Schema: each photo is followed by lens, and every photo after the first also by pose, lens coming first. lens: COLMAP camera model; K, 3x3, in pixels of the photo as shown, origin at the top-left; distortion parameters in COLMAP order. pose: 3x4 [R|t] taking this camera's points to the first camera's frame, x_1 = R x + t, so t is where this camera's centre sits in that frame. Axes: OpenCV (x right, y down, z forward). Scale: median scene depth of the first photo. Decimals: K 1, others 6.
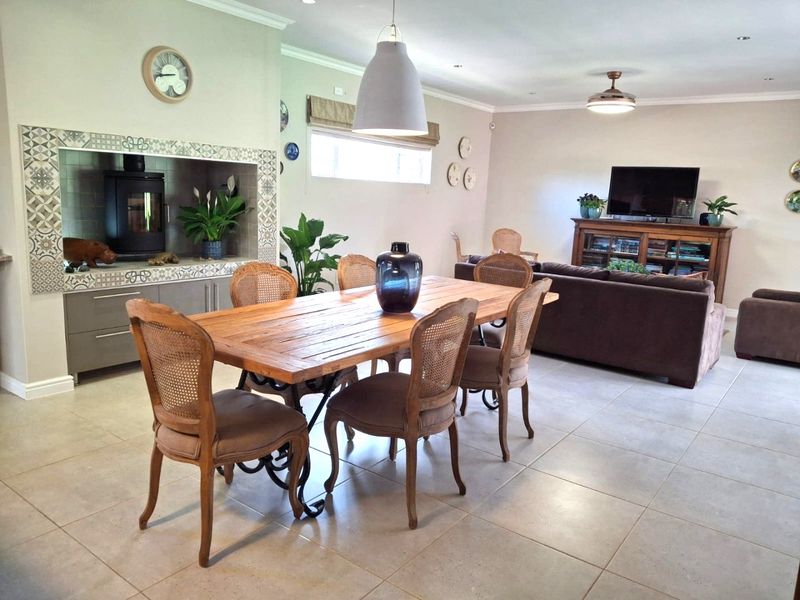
lens RADIAL K [[594.6, 0, 401.7], [0, 594.6, 301.0], [0, 0, 1]] dist [0.014245, -0.038035]
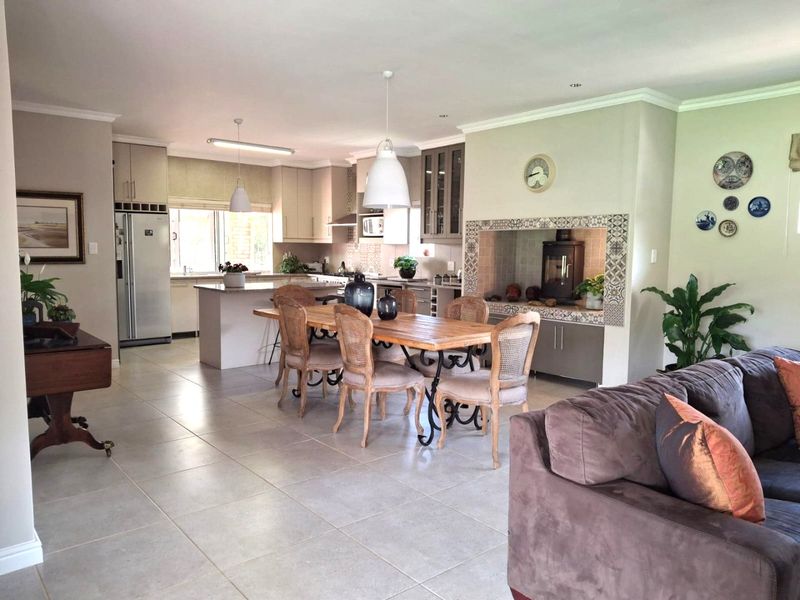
lens RADIAL K [[594.6, 0, 402.9], [0, 594.6, 303.2], [0, 0, 1]] dist [0.014245, -0.038035]
pose [[-0.217473, 0.043547, -0.975094, 0.917104], [-0.196569, 0.976582, 0.087454, -0.113271], [0.956068, 0.210693, -0.203820, 0.876536]]
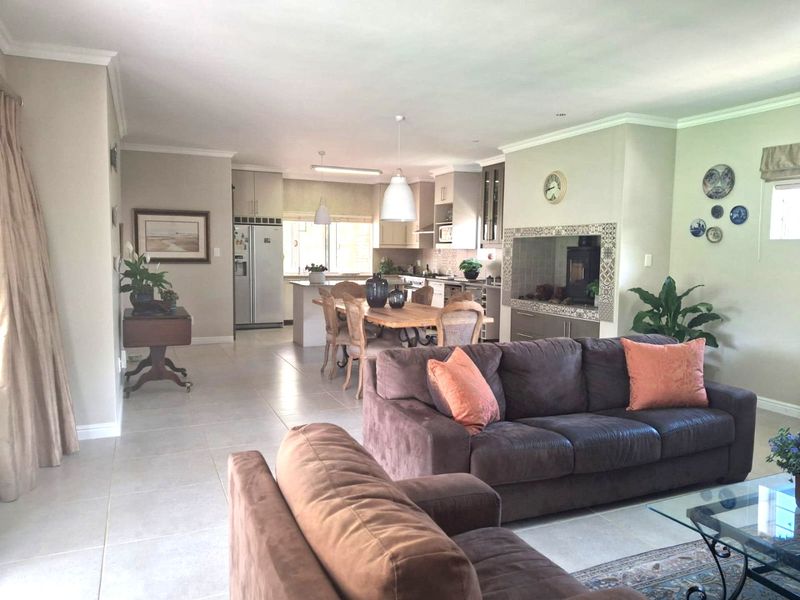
lens RADIAL K [[594.6, 0, 398.3], [0, 594.6, 298.8], [0, 0, 1]] dist [0.014245, -0.038035]
pose [[-0.482190, 0.019185, -0.875857, 1.059945], [-0.191539, 0.973264, 0.126767, -0.173050], [0.854872, 0.228887, -0.465623, 1.229730]]
